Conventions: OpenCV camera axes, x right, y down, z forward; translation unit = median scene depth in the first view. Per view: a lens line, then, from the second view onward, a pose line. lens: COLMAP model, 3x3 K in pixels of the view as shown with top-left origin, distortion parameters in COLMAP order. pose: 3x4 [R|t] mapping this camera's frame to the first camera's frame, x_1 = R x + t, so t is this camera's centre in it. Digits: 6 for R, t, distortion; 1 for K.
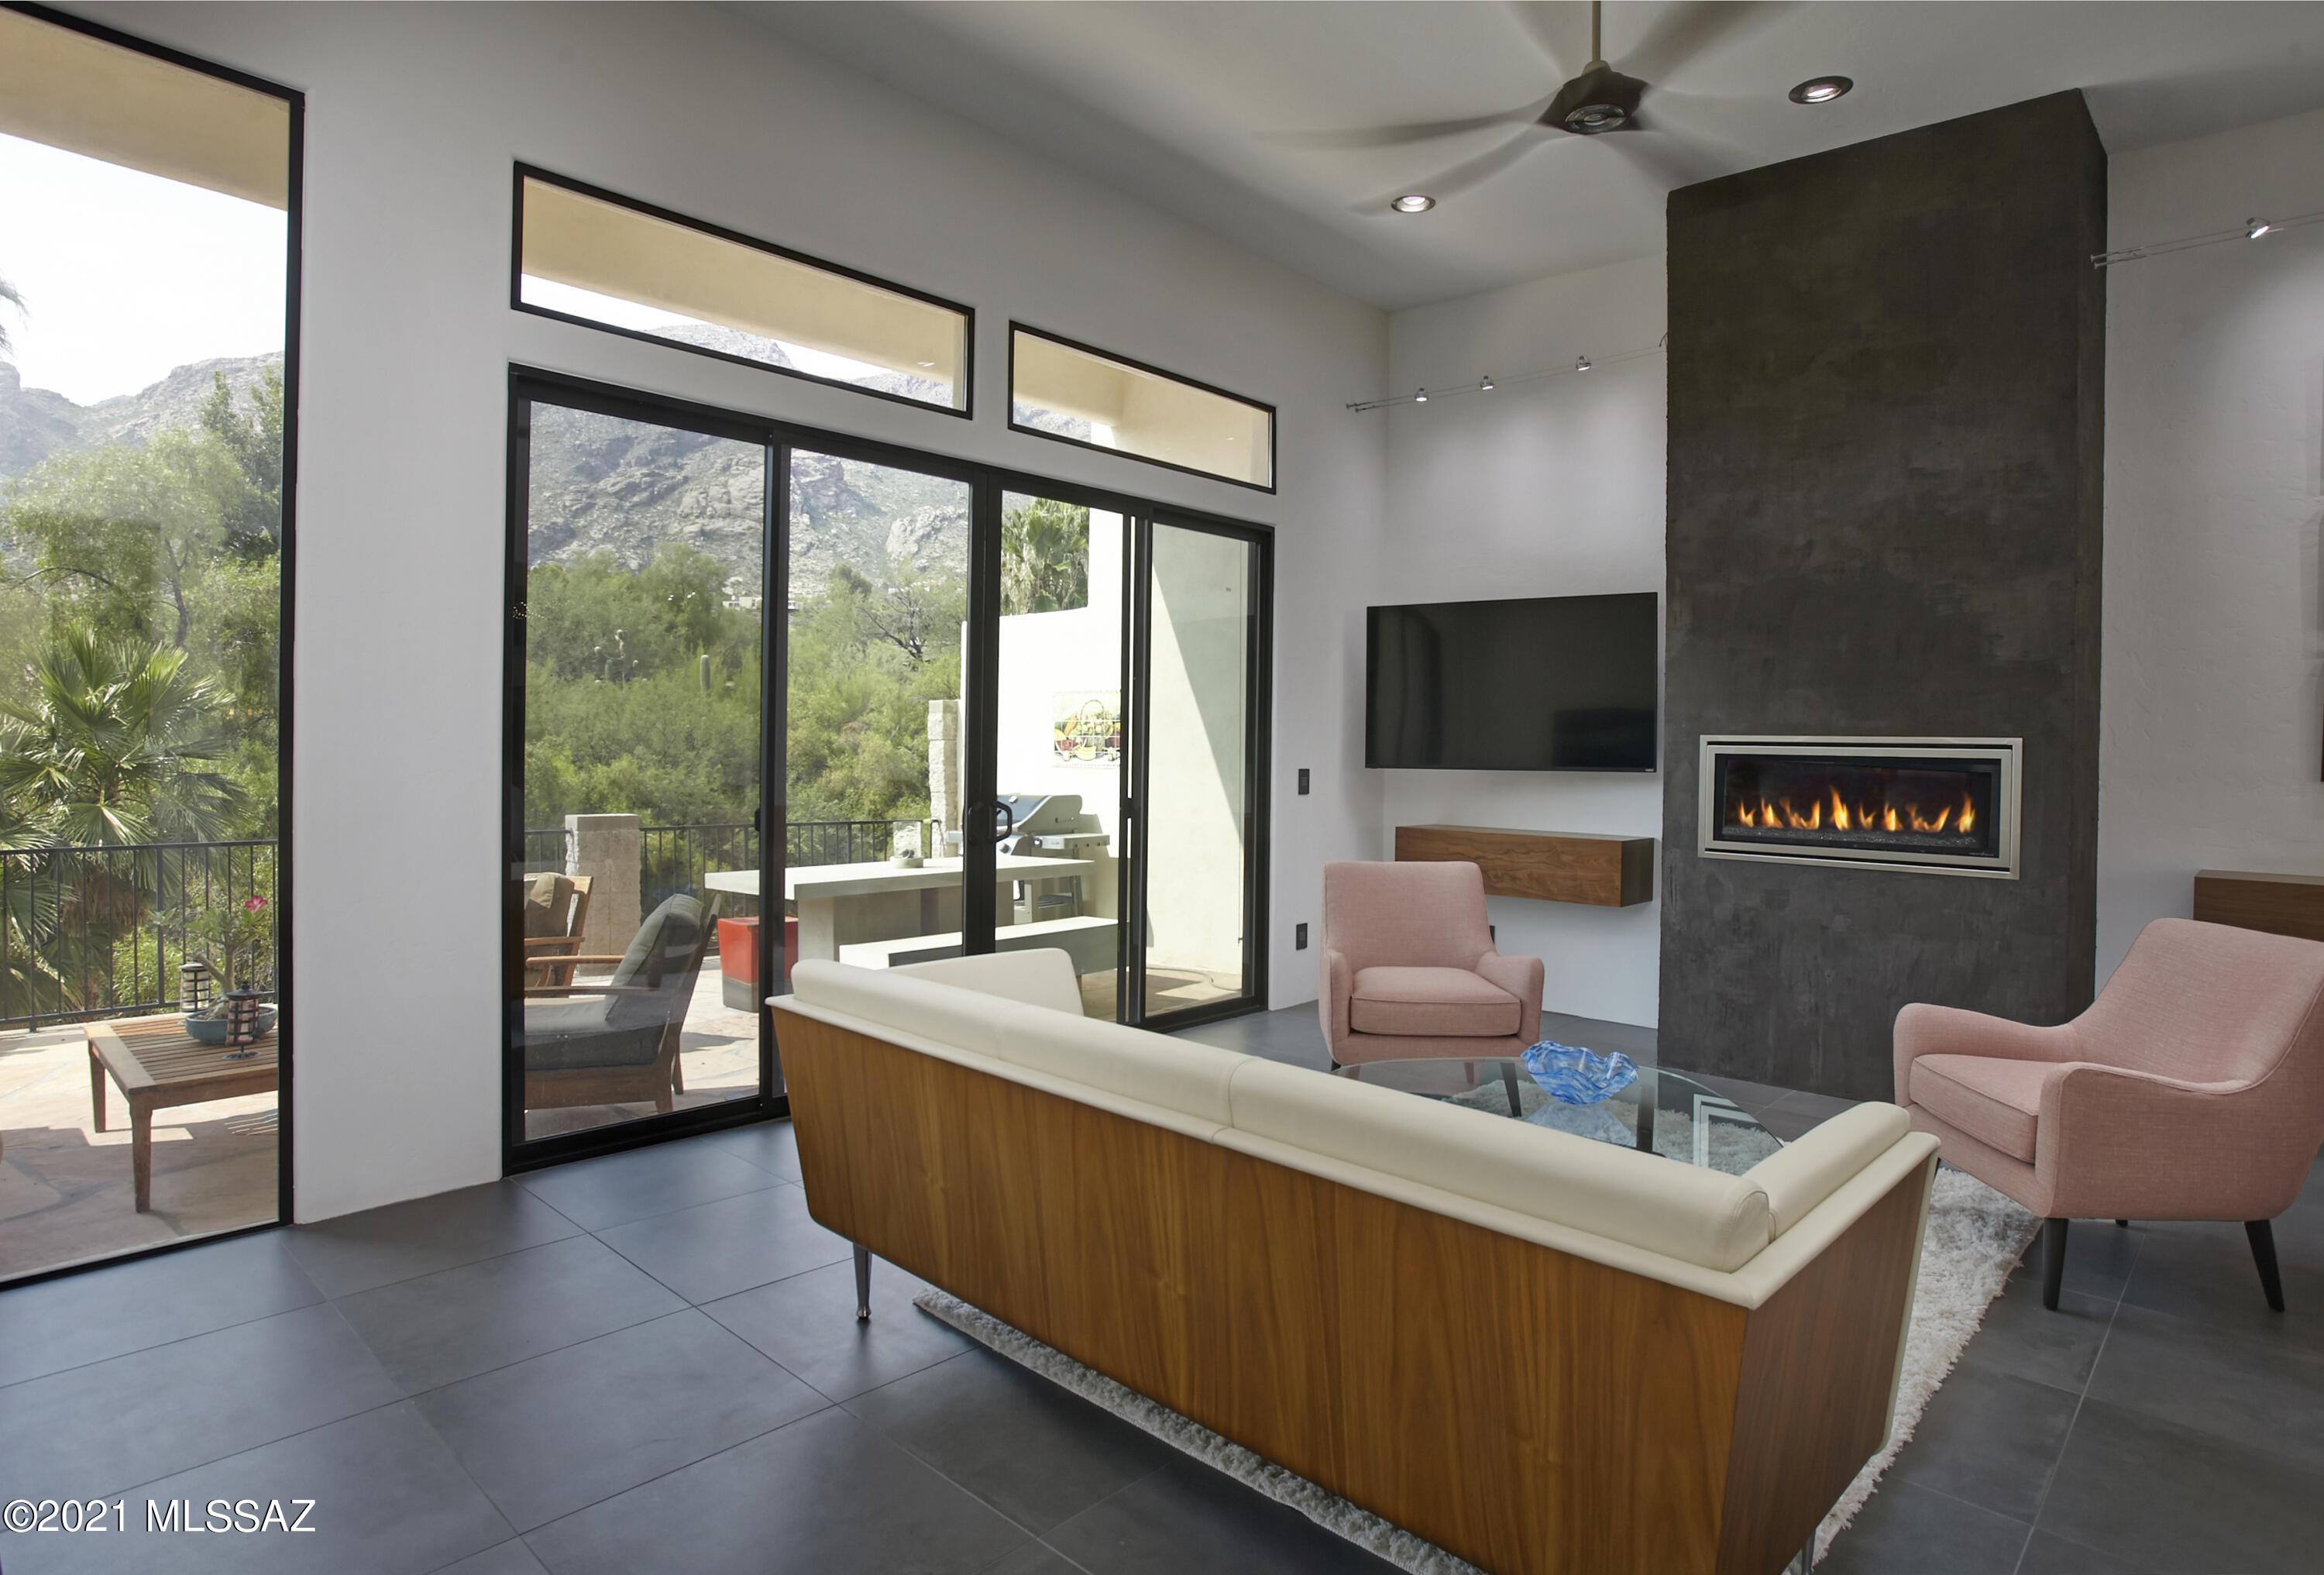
lens RADIAL K [[1247.2, 0, 1169.4], [0, 1247.2, 756.3], [0, 0, 1]] dist [-0.071233, 0.032540]
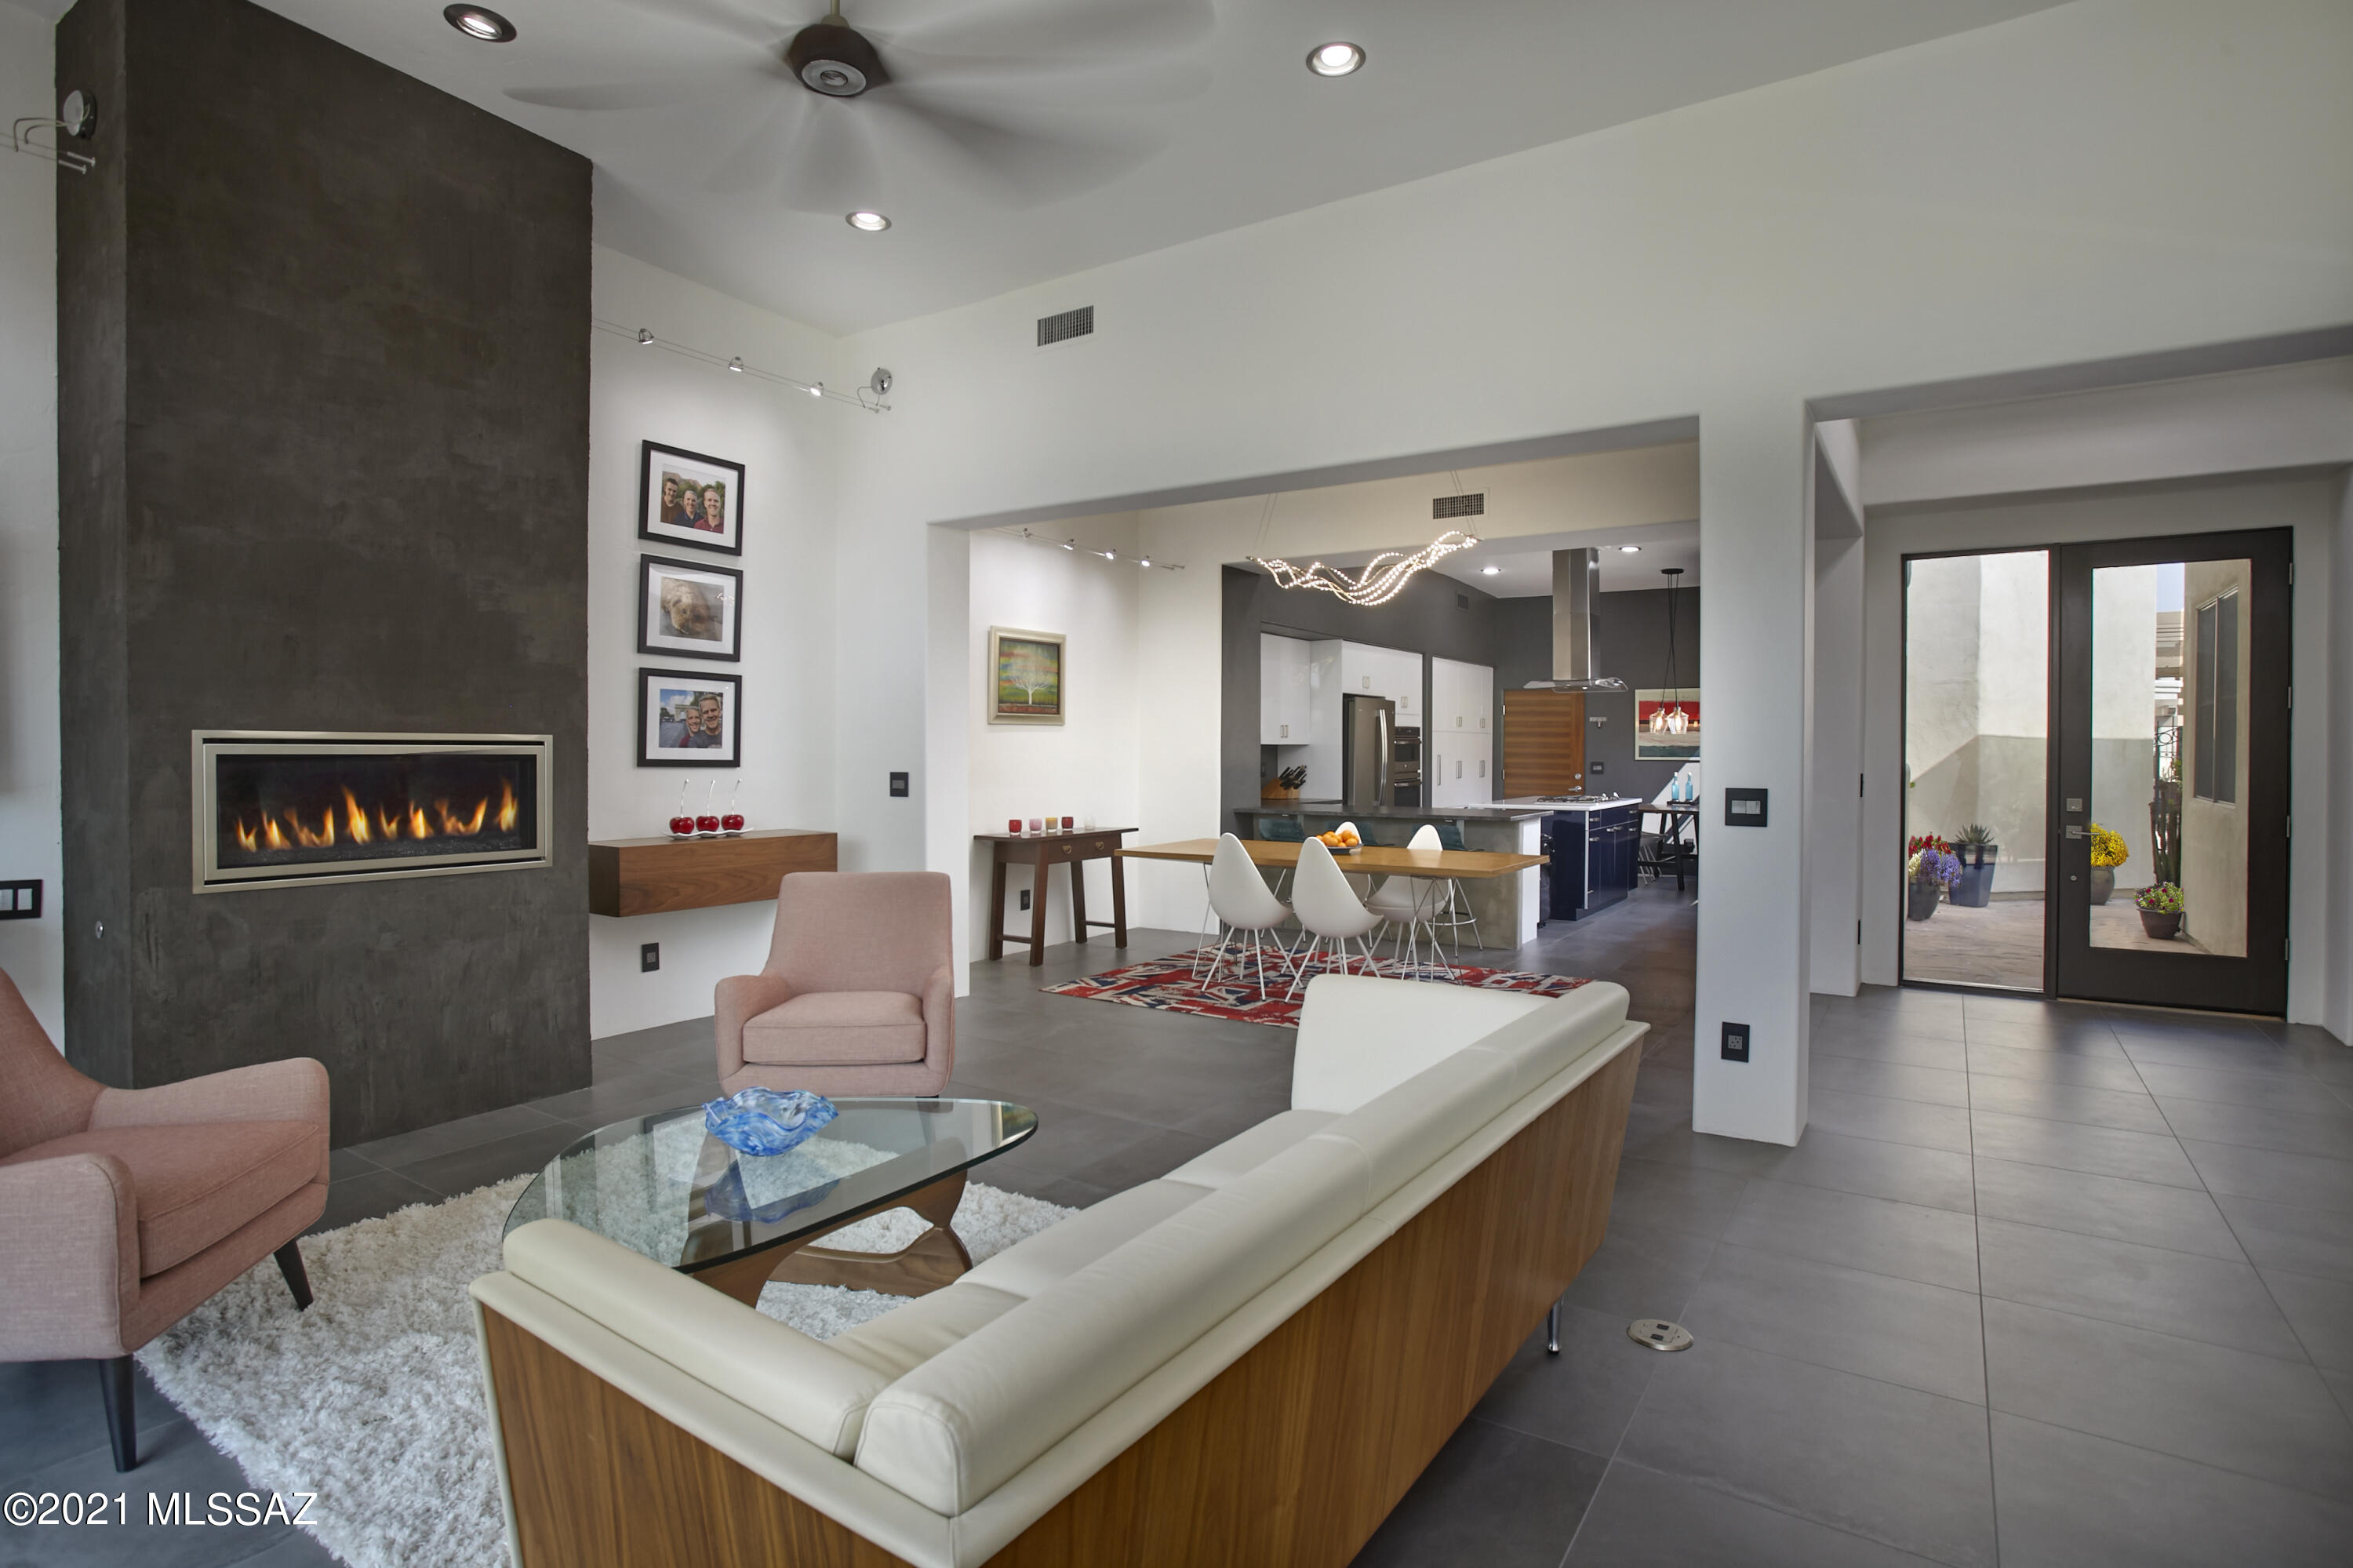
lens RADIAL K [[1182.8, 0, 1168.6], [0, 1182.8, 761.4], [0, 0, 1]] dist [-0.080970, 0.041951]
pose [[-0.156315, -0.026582, 0.987350, -0.346702], [0.001212, 0.999632, 0.027104, -0.016522], [-0.987707, 0.005433, -0.156225, 0.538921]]
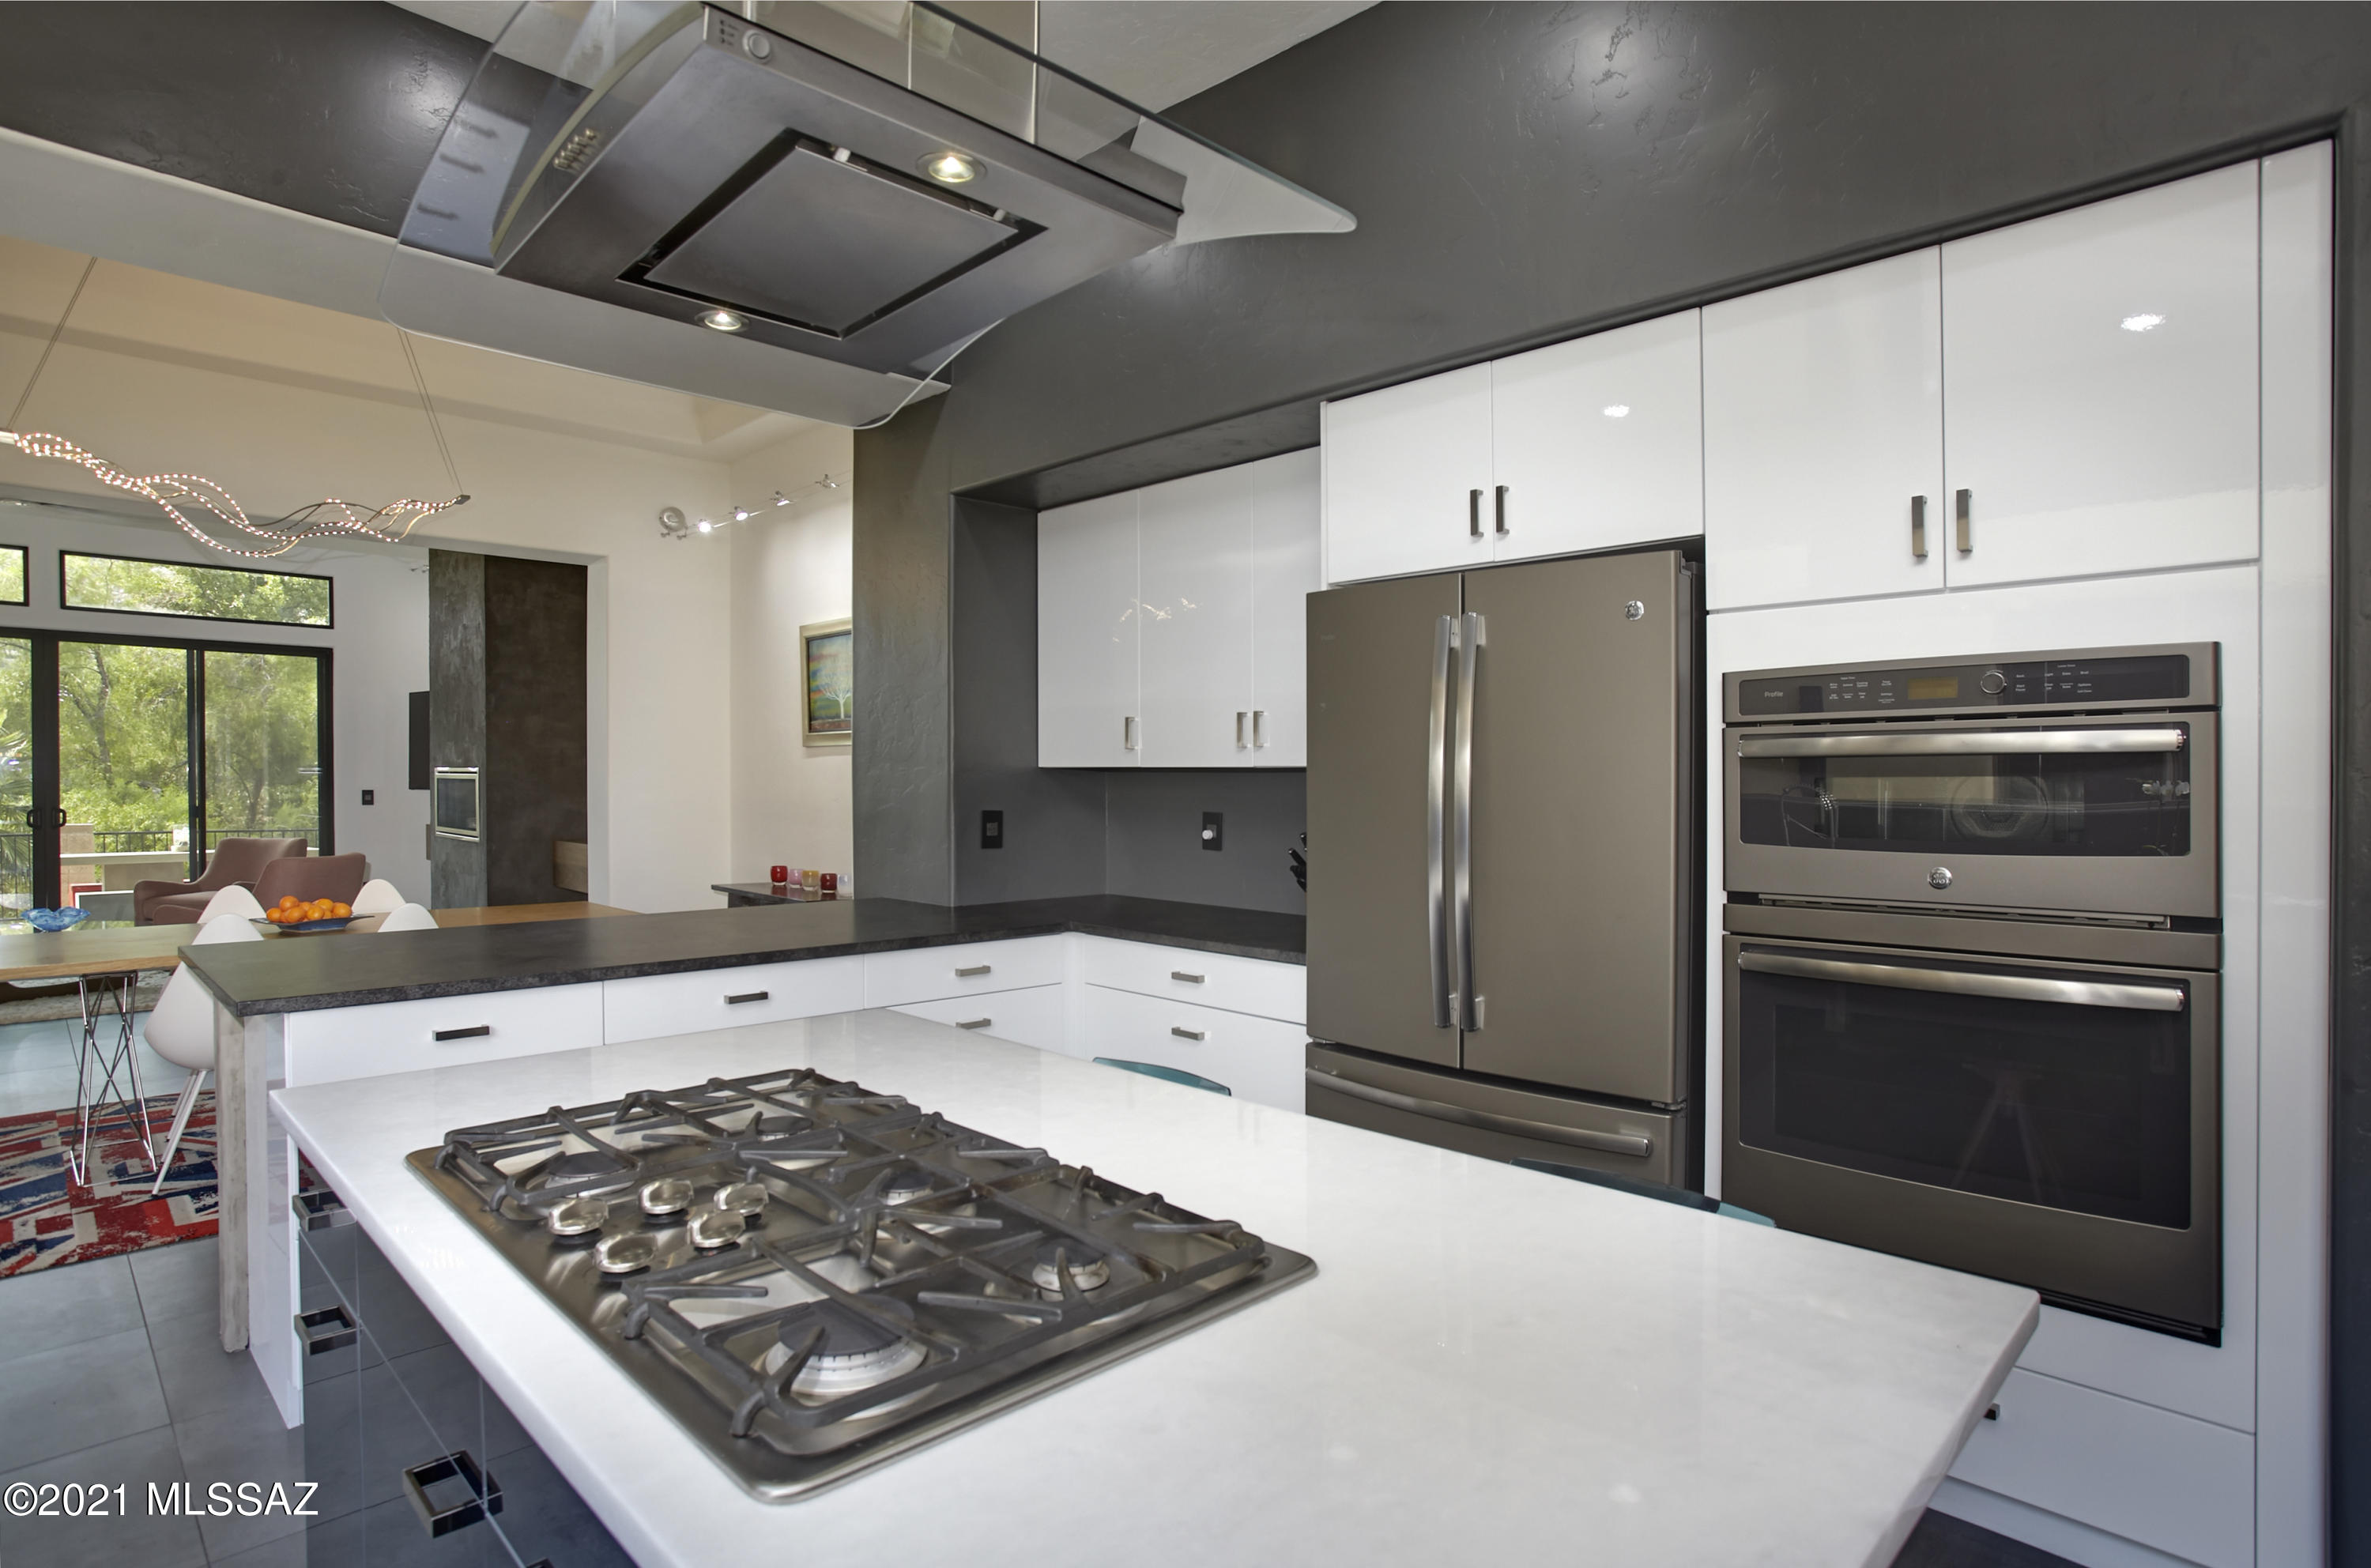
lens RADIAL K [[1207.4, 0, 1197.0], [0, 1207.4, 768.8], [0, 0, 1]] dist [-0.090763, 0.050771]
pose [[0.999769, -0.013642, -0.016623, 1.618243], [0.013425, 0.999824, -0.013135, 0.022632], [0.016799, 0.012909, 0.999776, -0.719064]]
